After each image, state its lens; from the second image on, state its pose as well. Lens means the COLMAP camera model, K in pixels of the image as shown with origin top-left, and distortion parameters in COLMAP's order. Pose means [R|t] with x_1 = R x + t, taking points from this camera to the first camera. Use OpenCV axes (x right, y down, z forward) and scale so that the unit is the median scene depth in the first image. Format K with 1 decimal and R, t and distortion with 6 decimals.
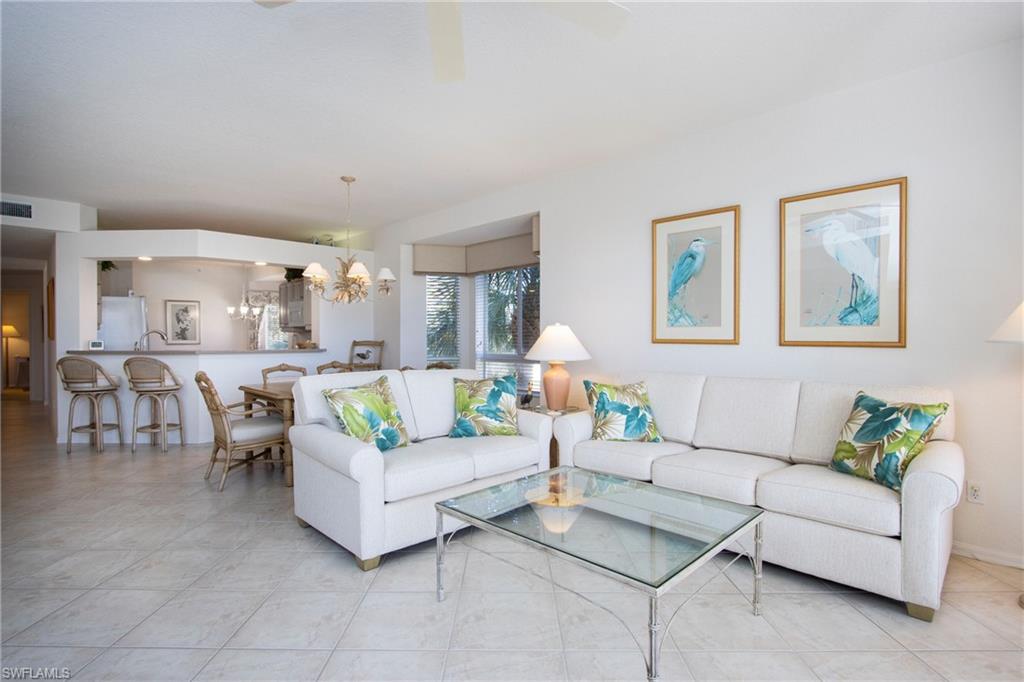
lens RADIAL K [[494.5, 0, 503.5], [0, 494.5, 346.2], [0, 0, 1]] dist [-0.009944, 0.000232]
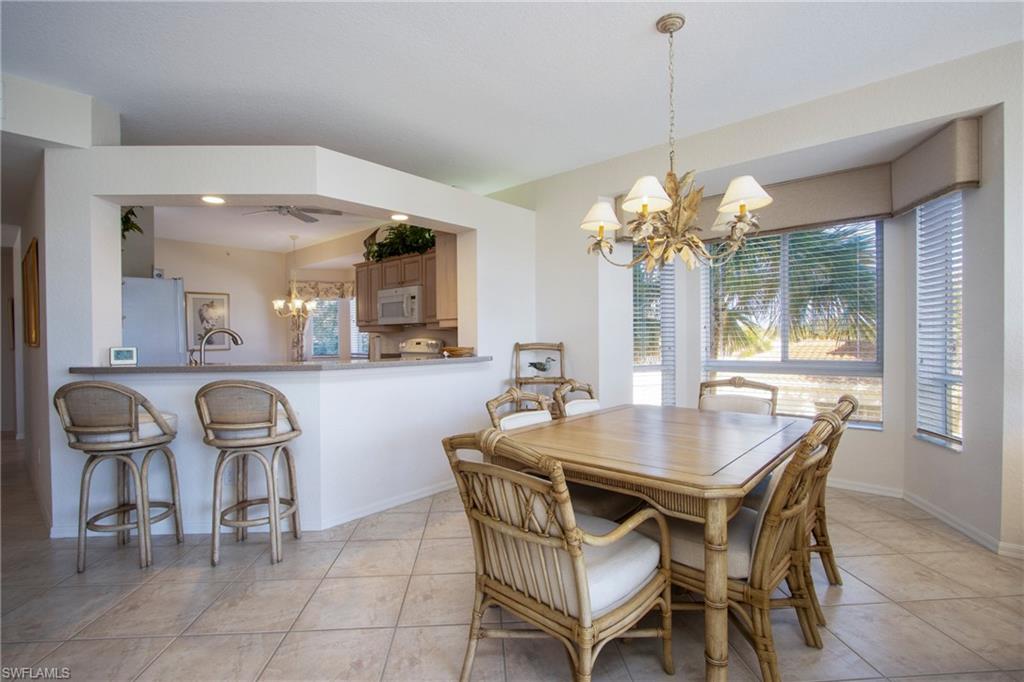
lens RADIAL K [[477.7, 0, 508.7], [0, 477.7, 339.9], [0, 0, 1]] dist [-0.012343, 0.000724]
pose [[0.997769, -0.010071, 0.065991, -0.430524], [0.011074, 0.999829, -0.014842, -0.007327], [-0.065830, 0.015539, 0.997710, 0.438853]]
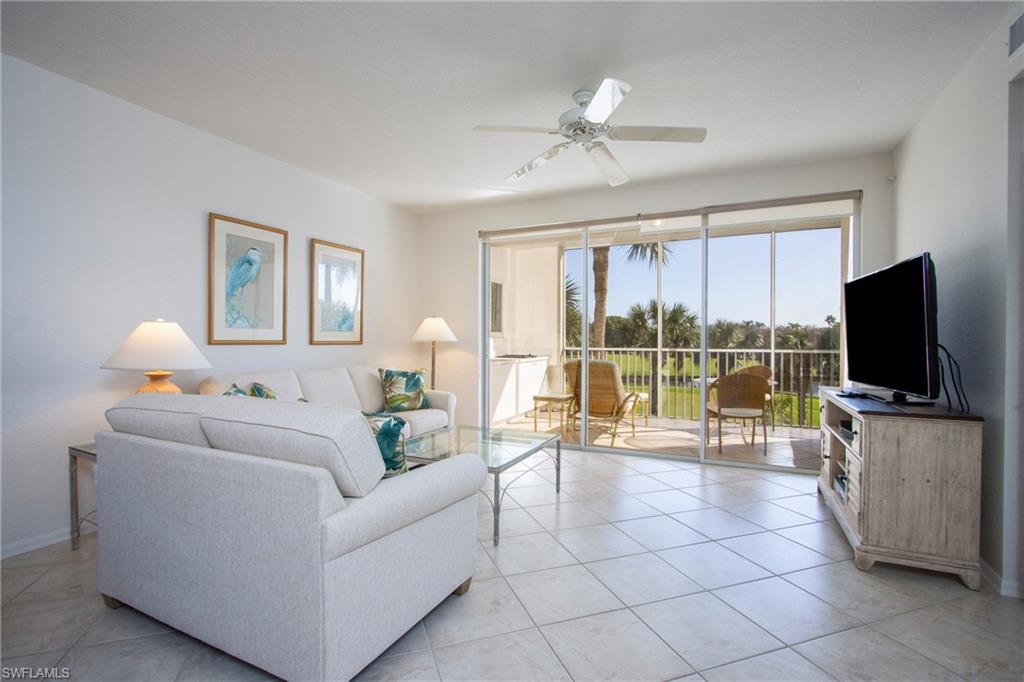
lens RADIAL K [[477.7, 0, 505.4], [0, 477.7, 340.2], [0, 0, 1]] dist [-0.012343, 0.000724]
pose [[-0.332462, -0.006678, 0.943093, -4.032589], [0.009639, 0.999899, 0.010478, -0.099685], [-0.943067, 0.012574, -0.332364, 4.263929]]
